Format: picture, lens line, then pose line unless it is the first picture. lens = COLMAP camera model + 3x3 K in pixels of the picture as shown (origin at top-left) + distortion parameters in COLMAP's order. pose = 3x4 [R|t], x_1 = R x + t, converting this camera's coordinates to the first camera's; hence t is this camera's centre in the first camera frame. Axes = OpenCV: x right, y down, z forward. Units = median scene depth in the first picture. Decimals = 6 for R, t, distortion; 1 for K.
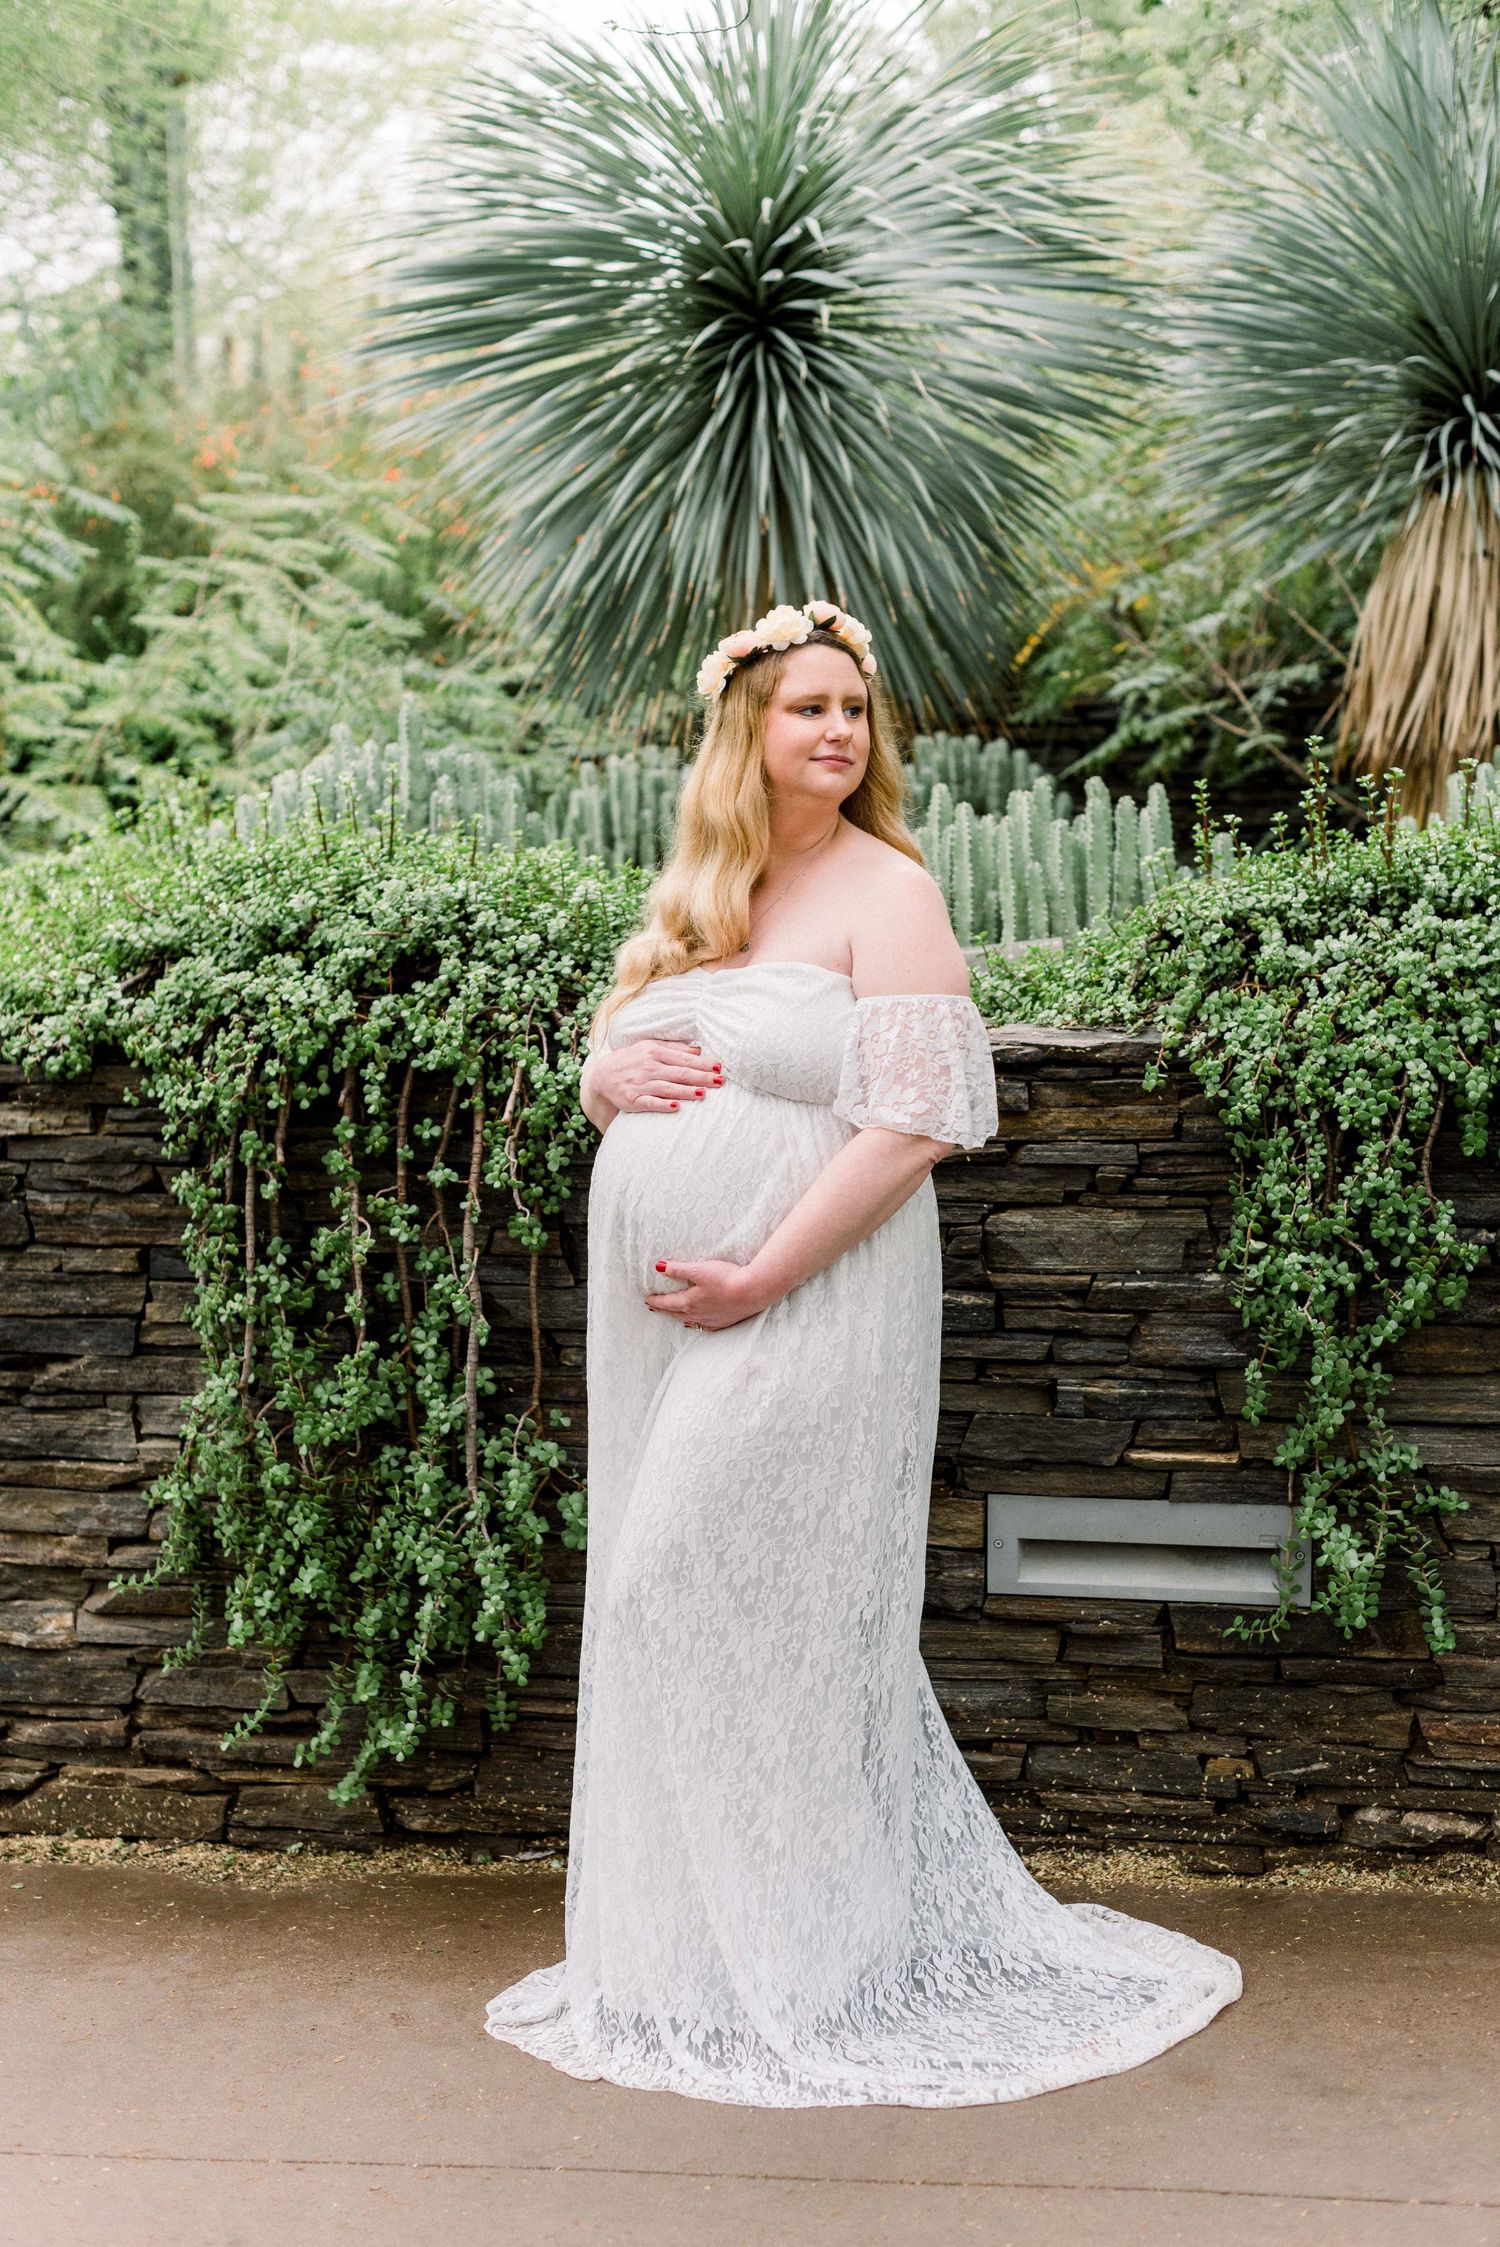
lens RADIAL K [[3259.0, 0, 772.5], [0, 3259.0, 1156.3], [0, 0, 1]] dist [0.021545, 0.000000]
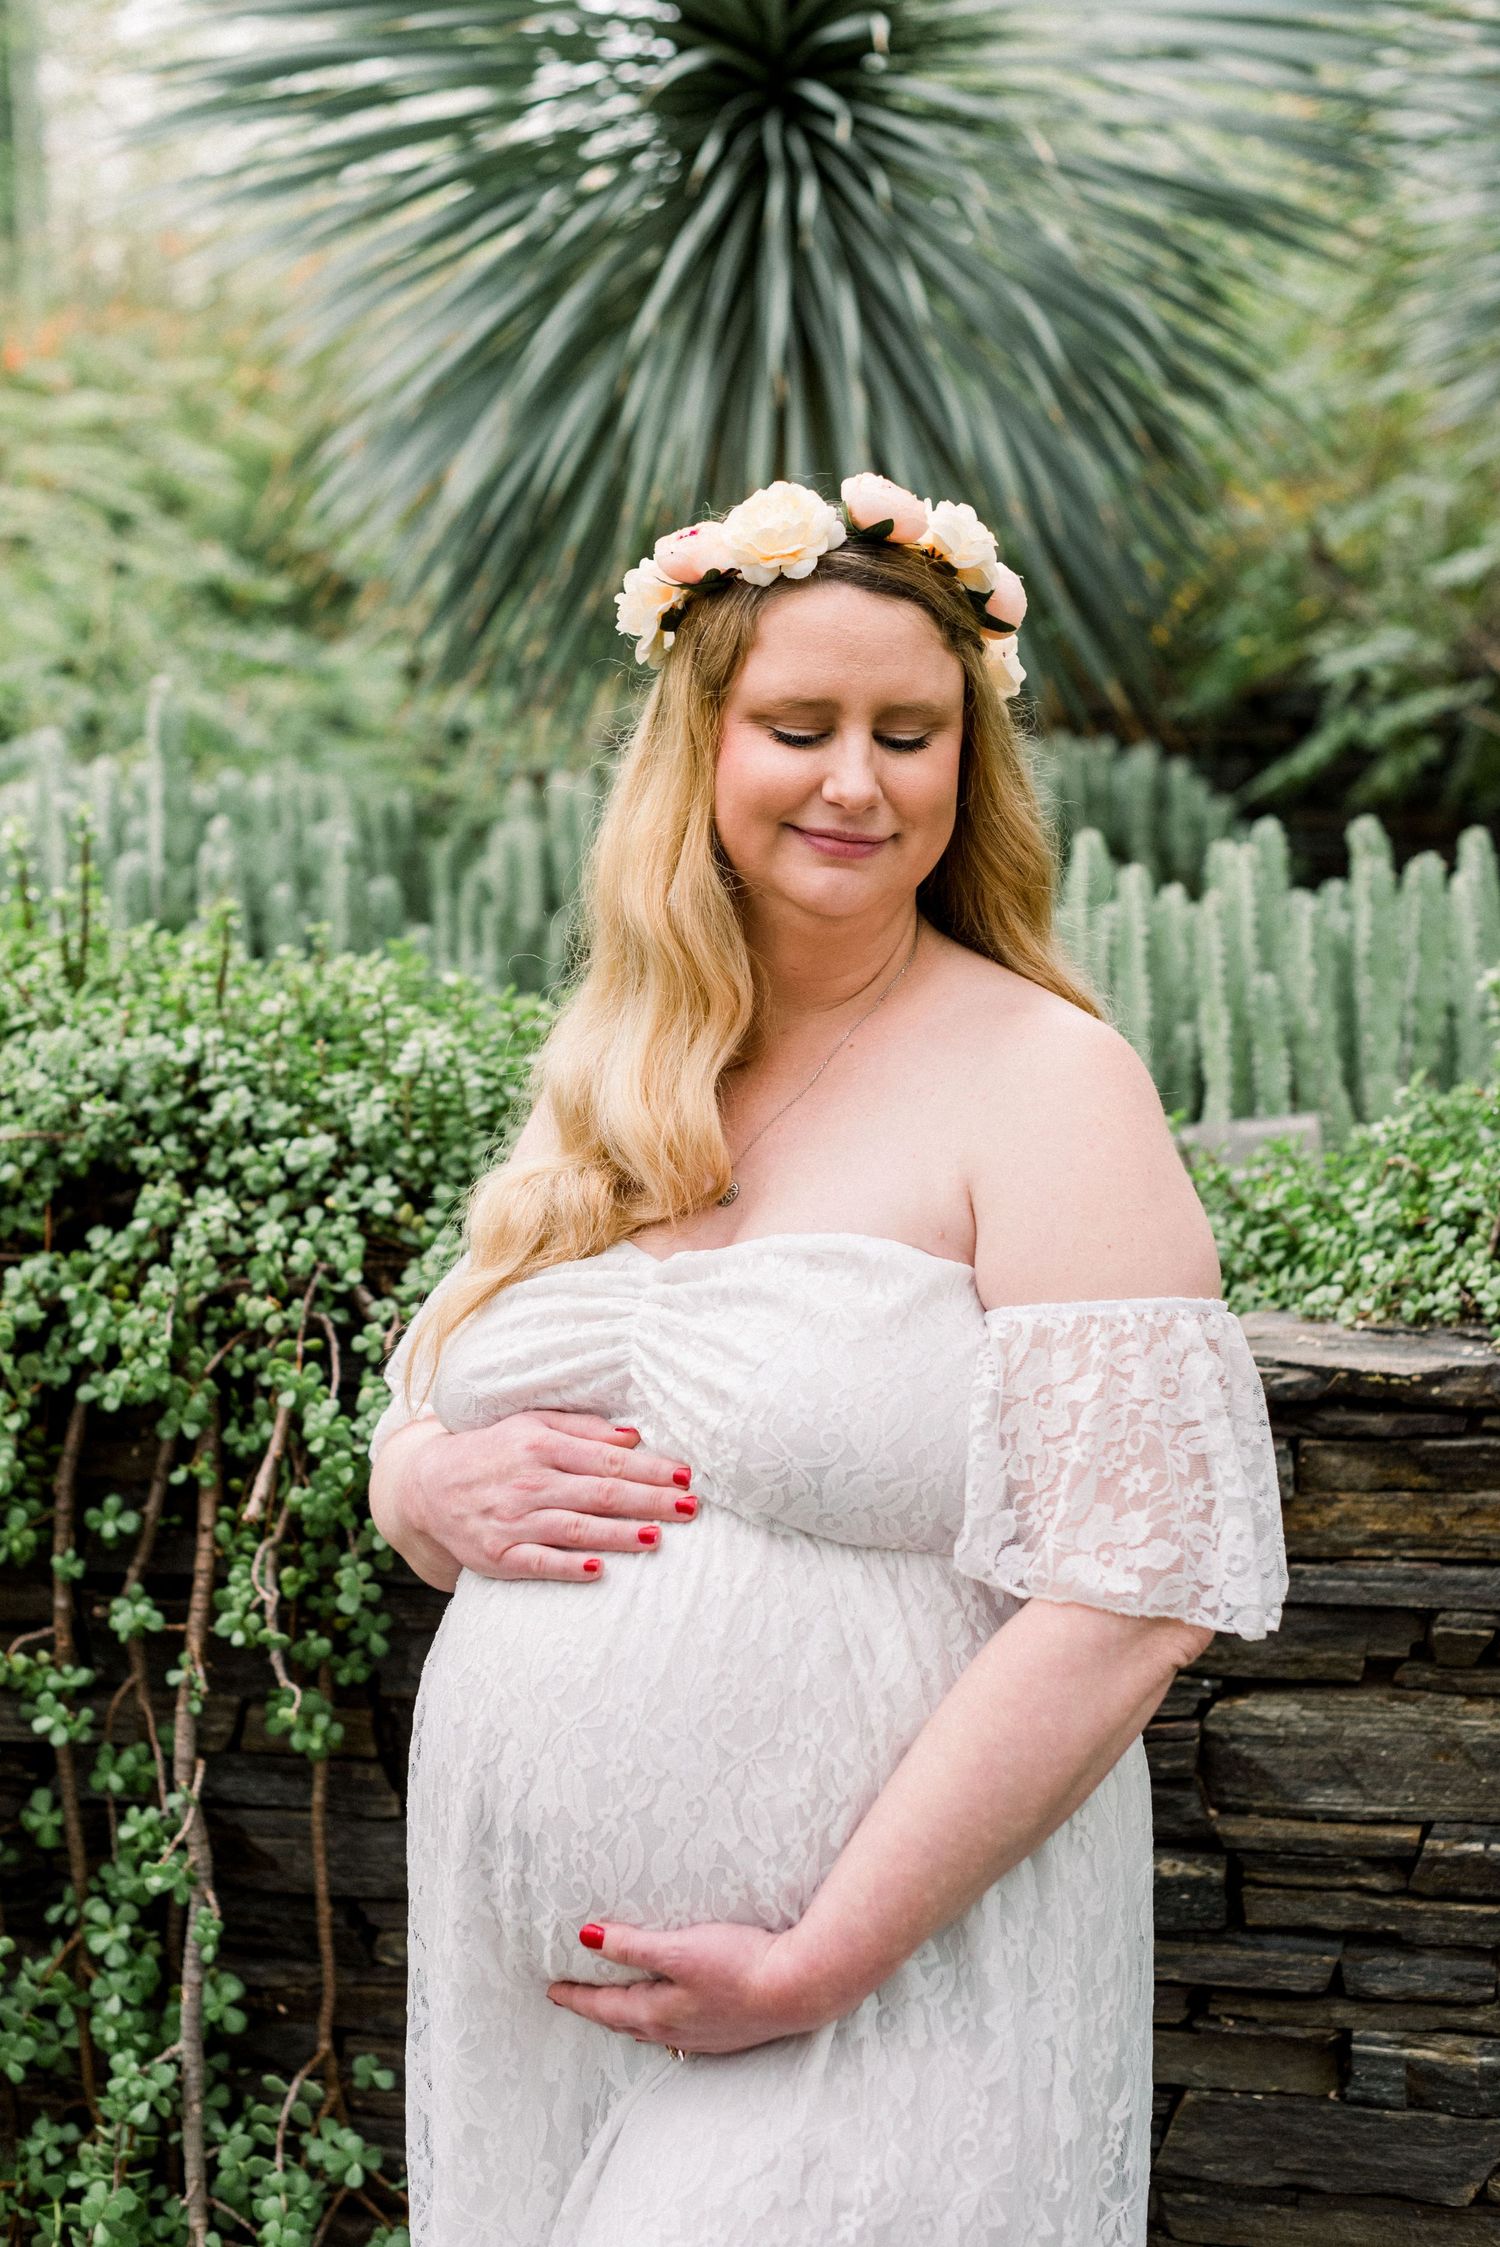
lens RADIAL K [[3259.0, 0, 738.6], [0, 3259.0, 1057.6], [0, 0, 1]] dist [0.021545, 0.000000]
pose [[0.999629, -0.002548, -0.027119, 0.007058], [0.001790, 0.999608, -0.027927, -0.065988], [0.027180, 0.027868, 0.999242, 0.484201]]
